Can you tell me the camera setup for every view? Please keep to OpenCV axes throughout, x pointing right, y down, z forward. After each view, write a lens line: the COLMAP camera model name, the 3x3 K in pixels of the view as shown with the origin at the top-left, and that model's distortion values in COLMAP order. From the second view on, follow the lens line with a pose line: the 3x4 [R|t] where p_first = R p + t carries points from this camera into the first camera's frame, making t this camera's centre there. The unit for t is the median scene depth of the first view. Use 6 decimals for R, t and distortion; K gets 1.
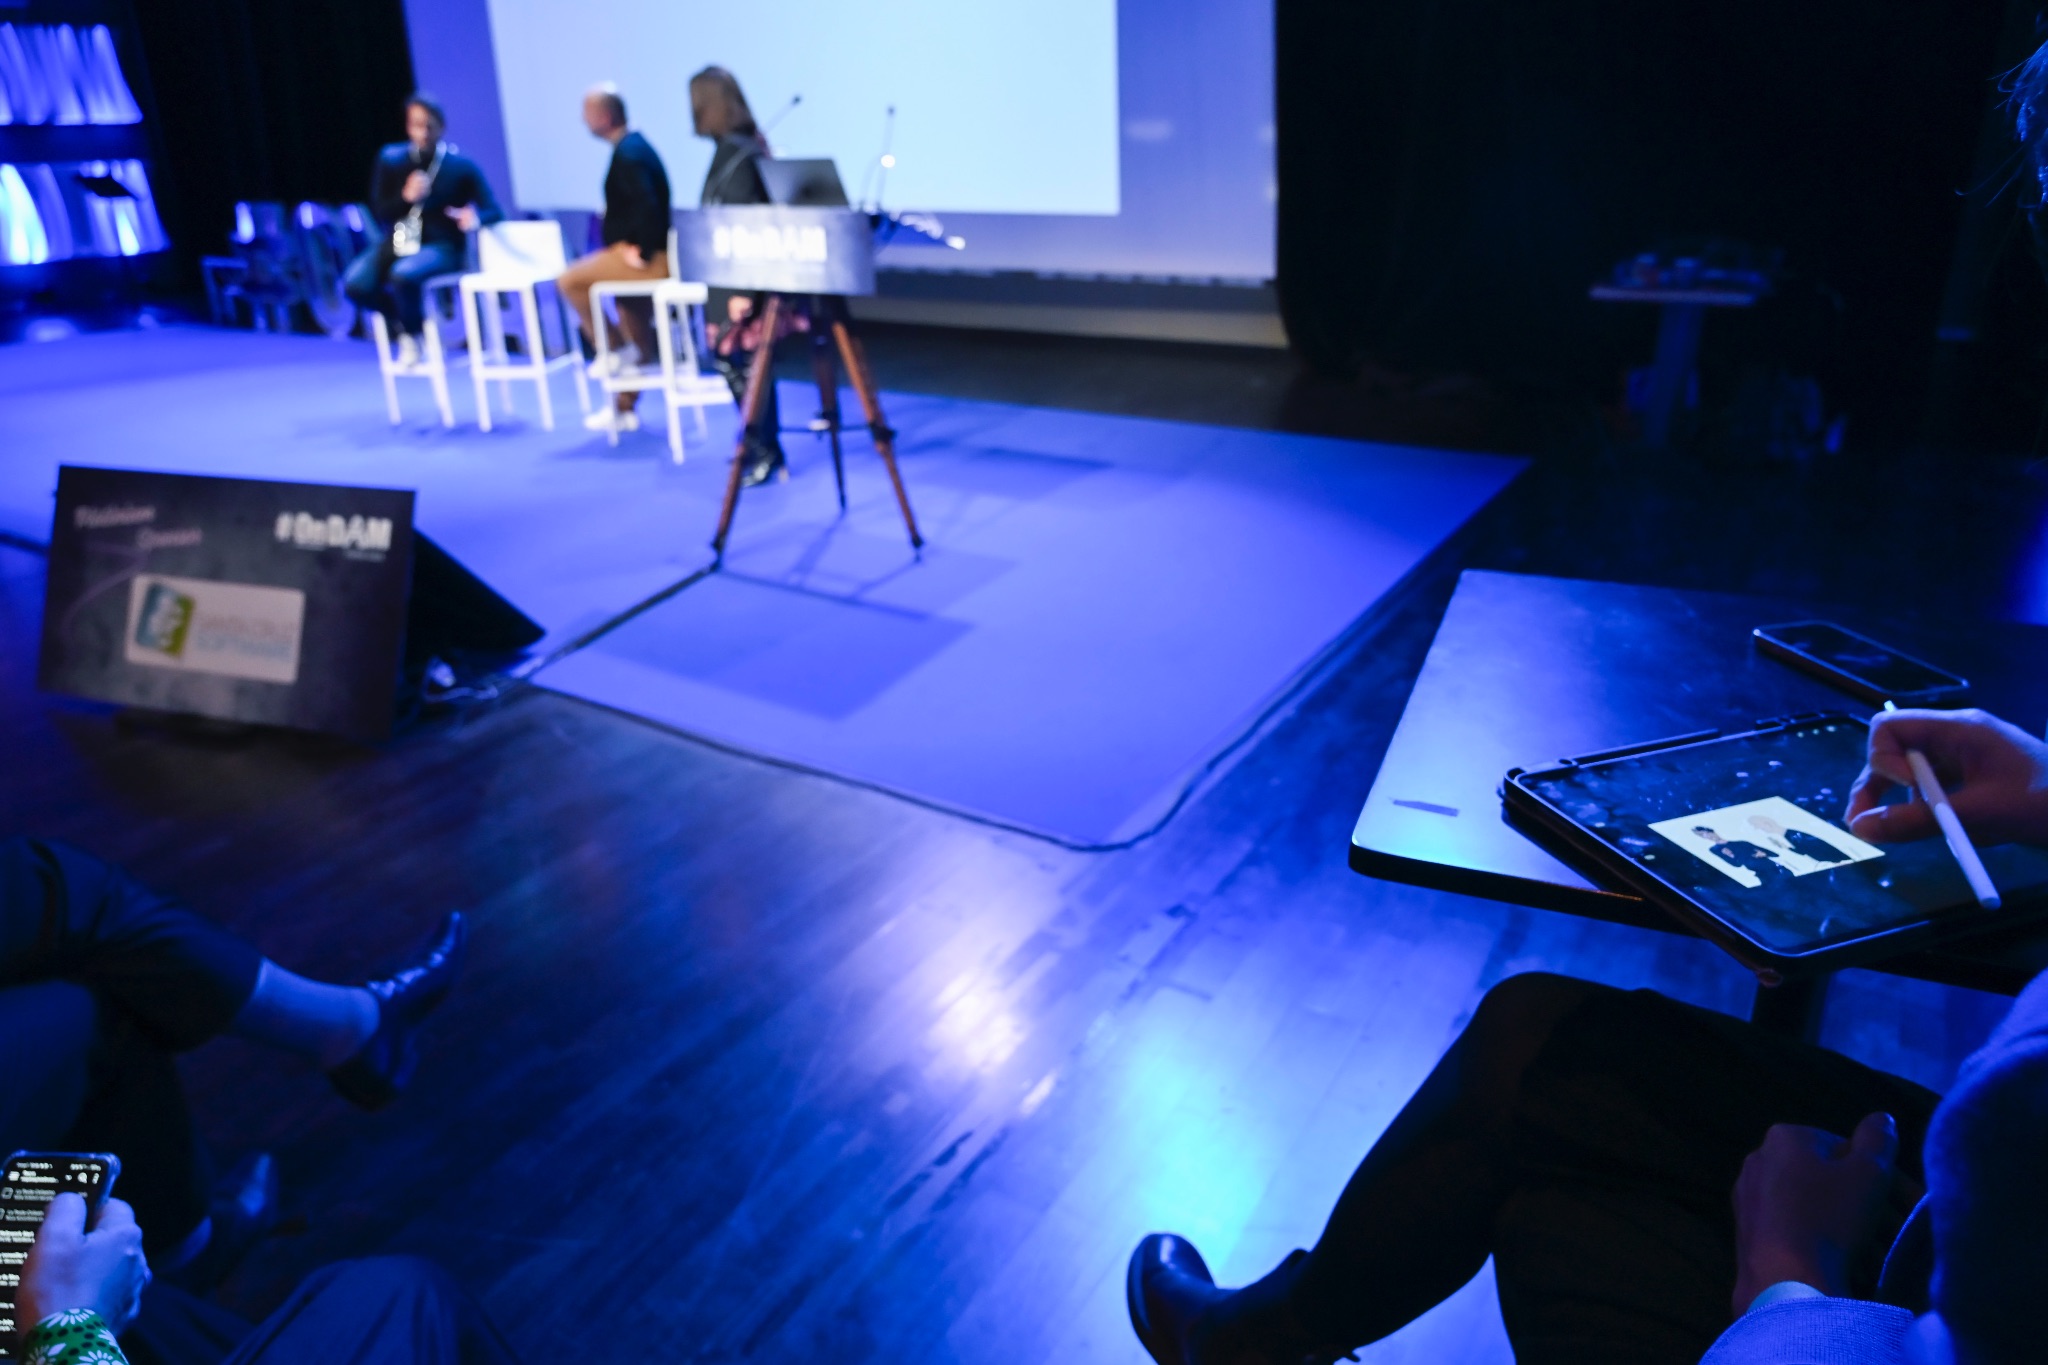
lens RADIAL K [[1364.5, 0, 1024.0], [0, 1364.5, 682.5], [0, 0, 1]] dist [-0.008053, -0.001862]
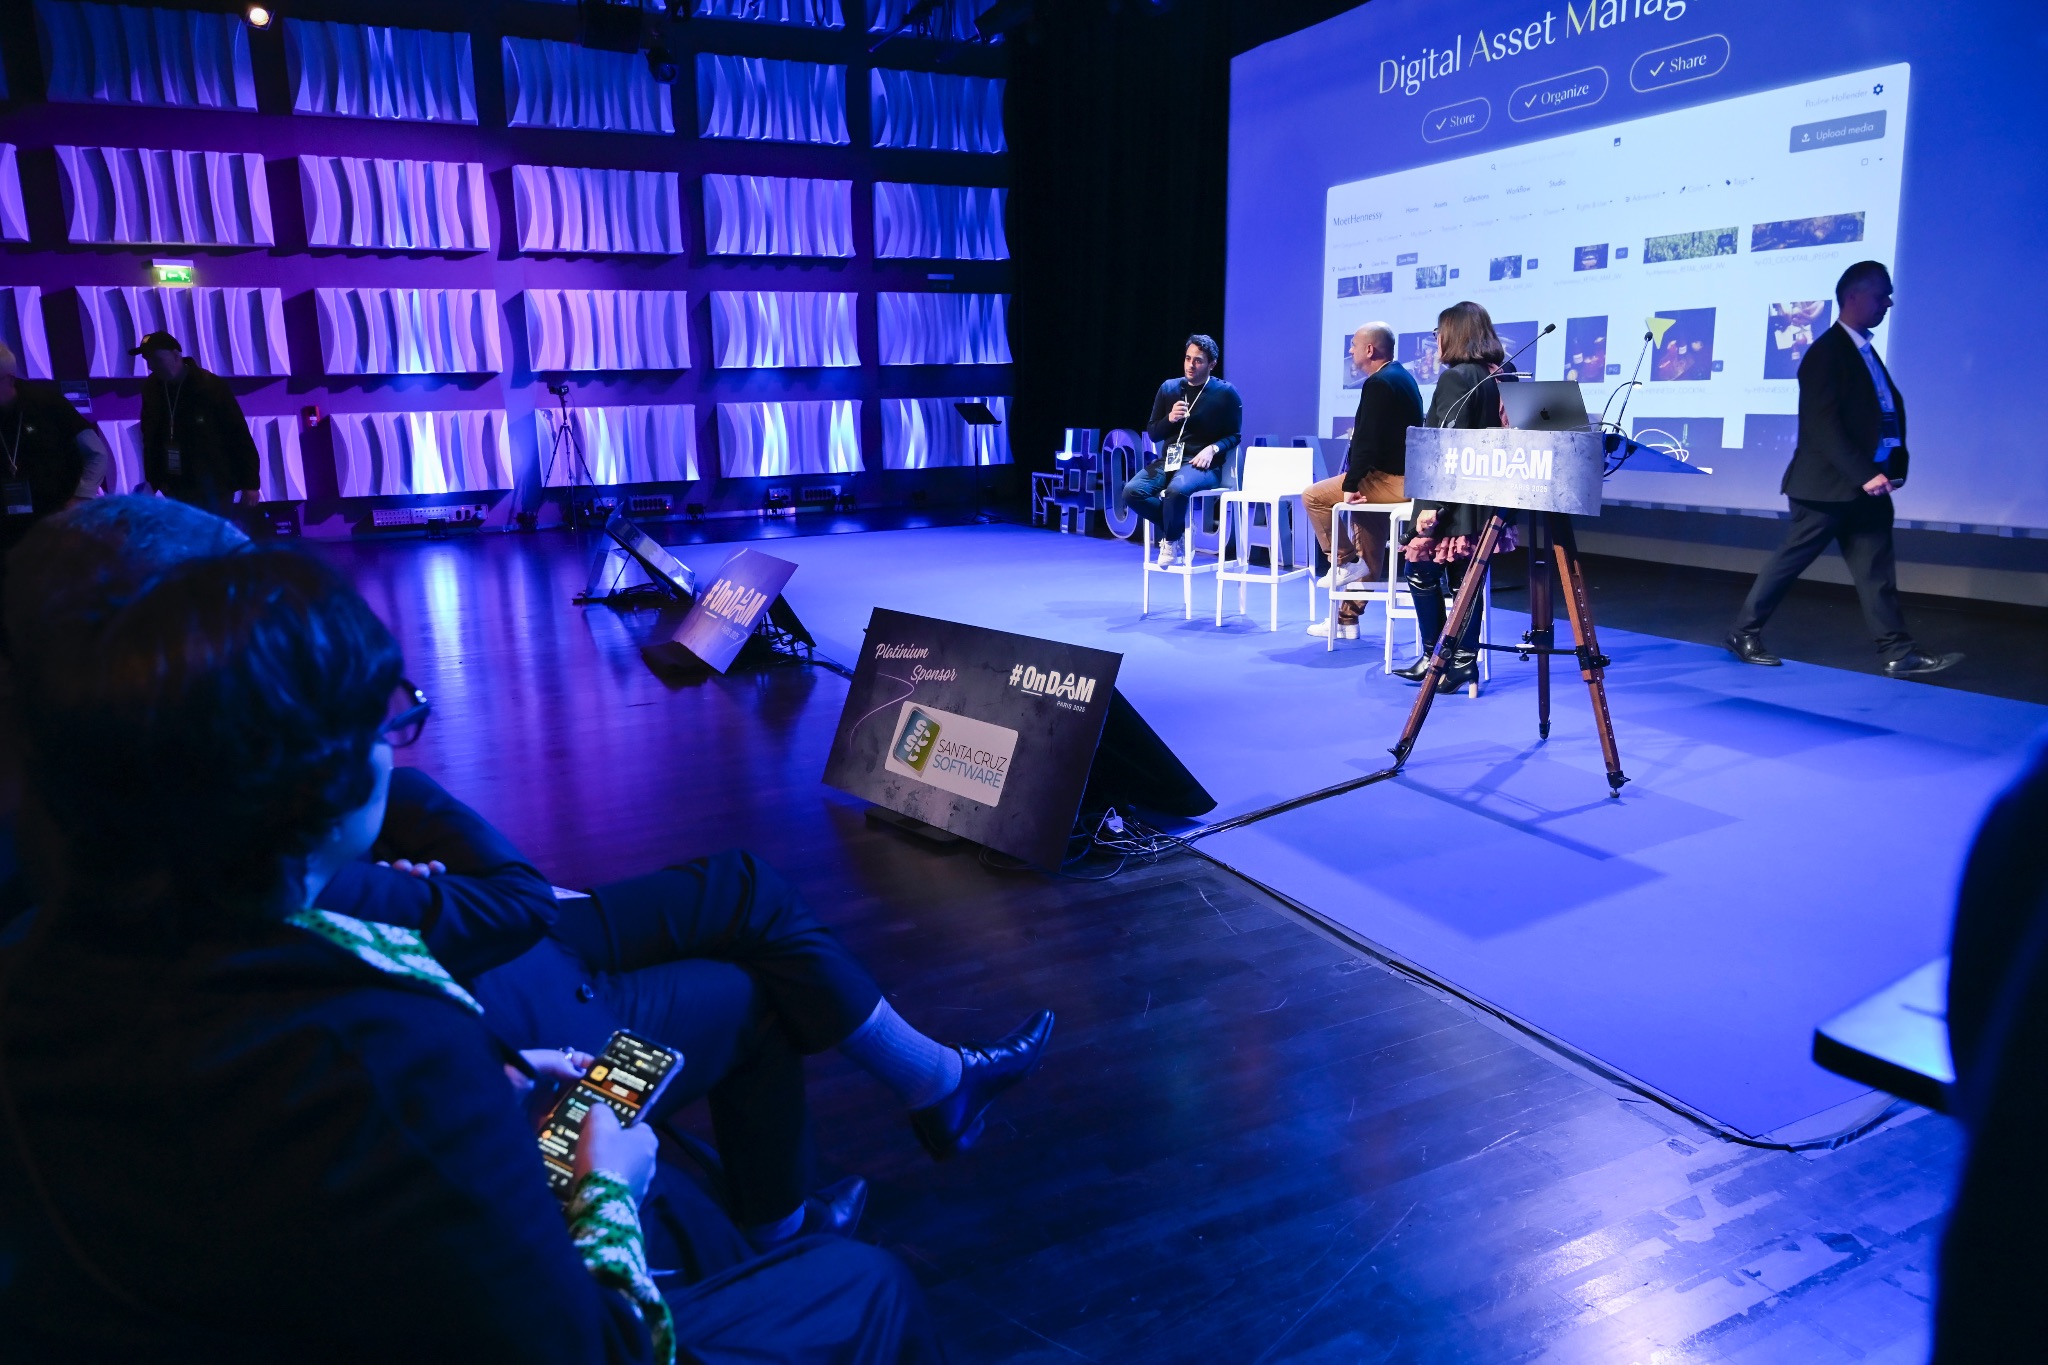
lens RADIAL K [[1369.6, 0, 1007.8], [0, 1369.6, 678.6], [0, 0, 1]] dist [-0.004569, -0.002324]
pose [[0.850627, 0.112396, -0.513616, 0.048077], [-0.197725, 0.973557, -0.114417, 0.021816], [0.487174, 0.198881, 0.850357, -0.001857]]
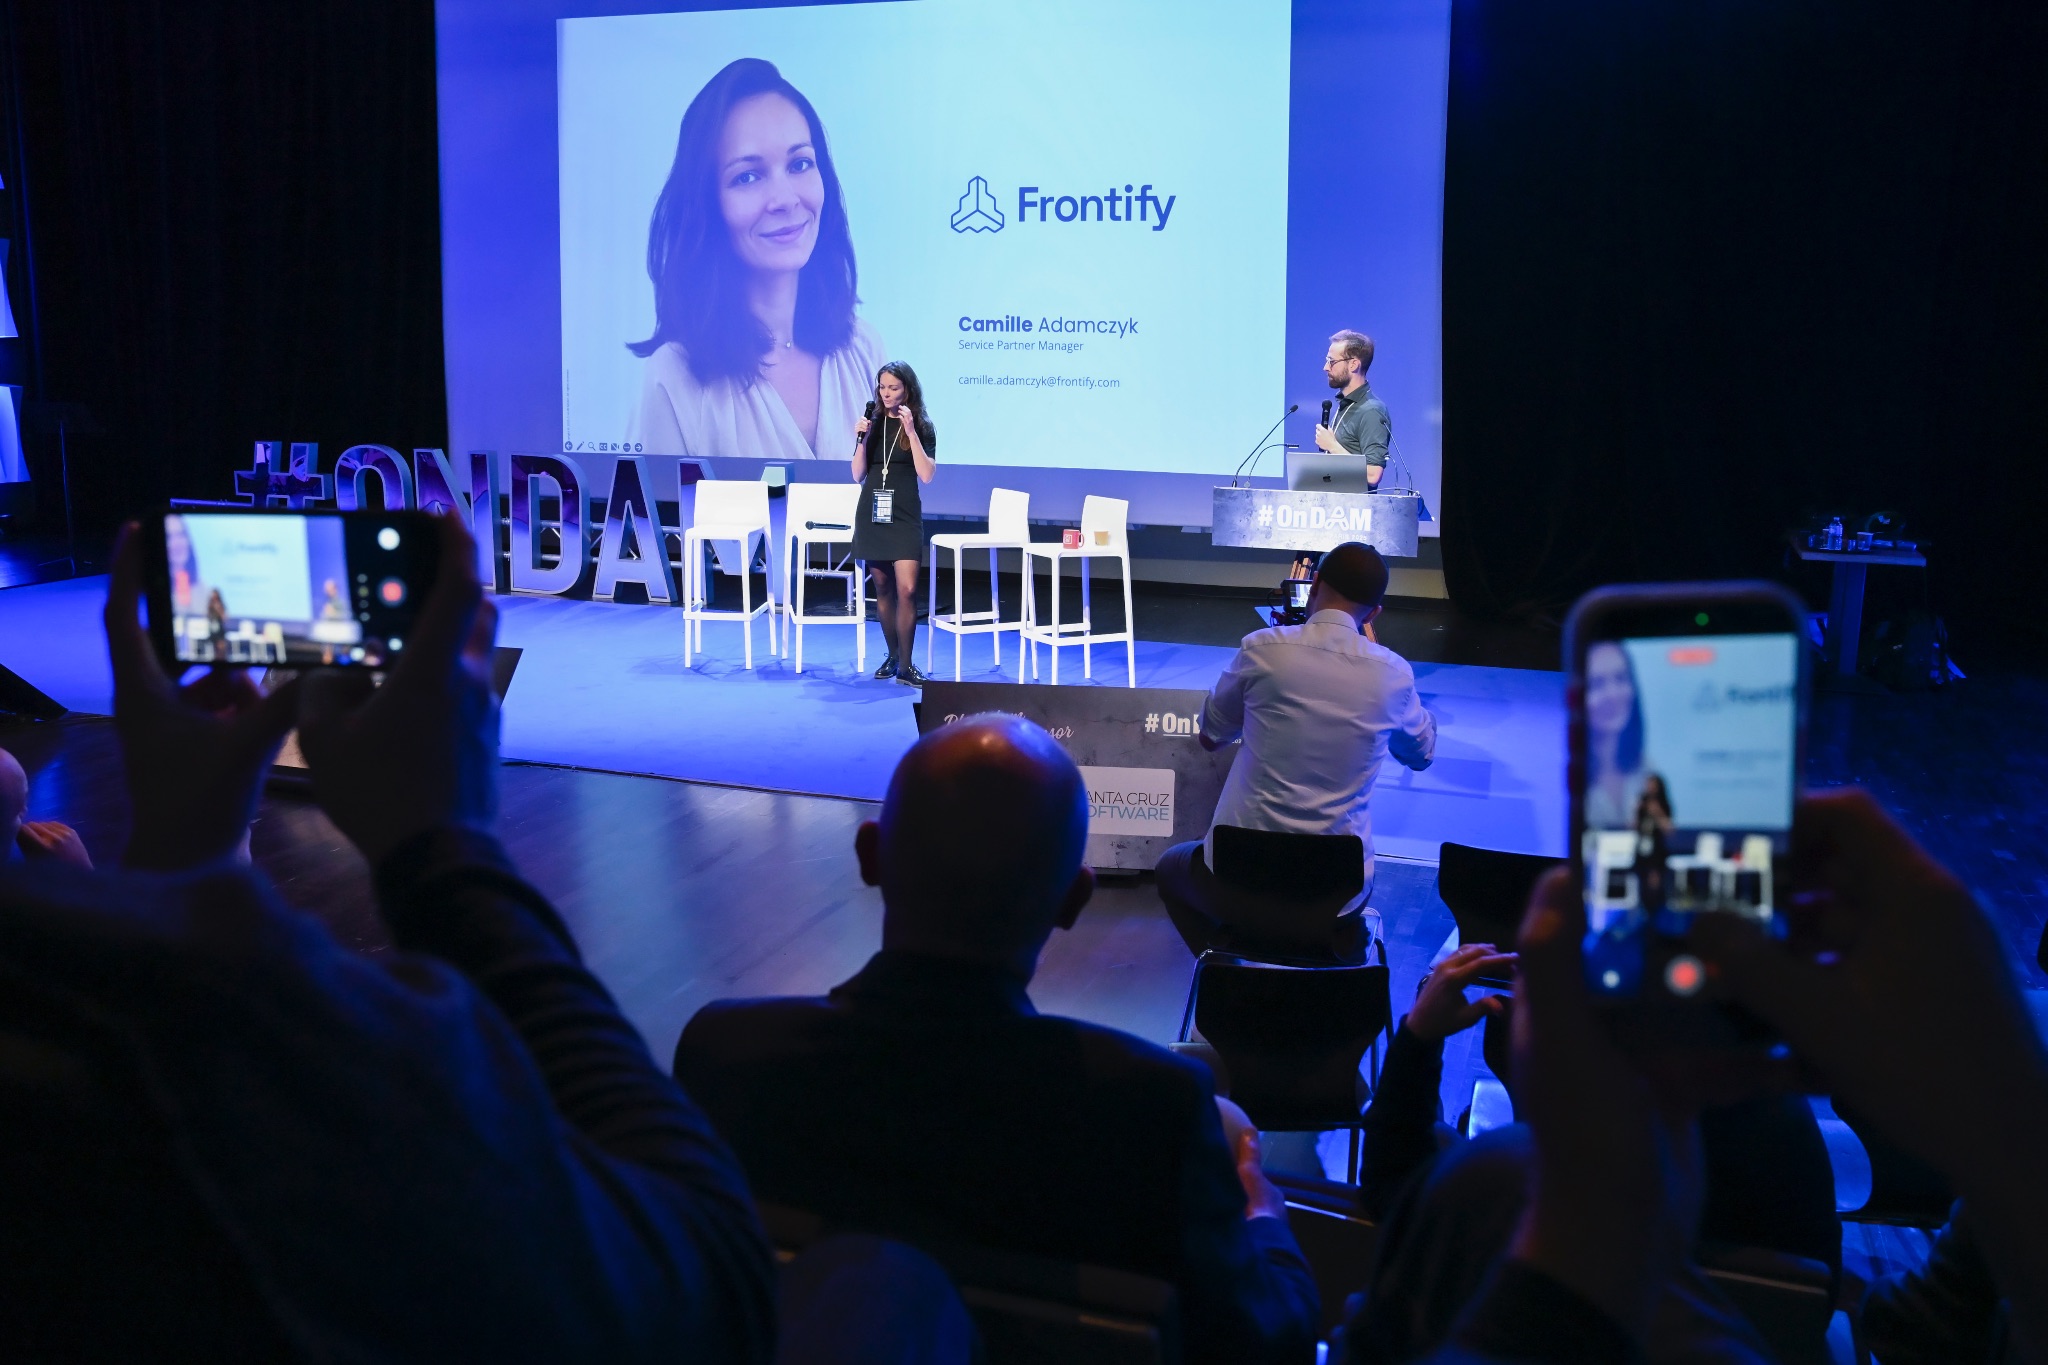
lens RADIAL K [[1851.7, 0, 1016.5], [0, 1851.7, 645.8], [0, 0, 1]] dist [0.005517, -0.014480]
pose [[0.975711, -0.002381, 0.219048, -0.956454], [0.049831, 0.976139, -0.211349, 0.171115], [-0.213318, 0.217131, 0.952549, -0.654224]]
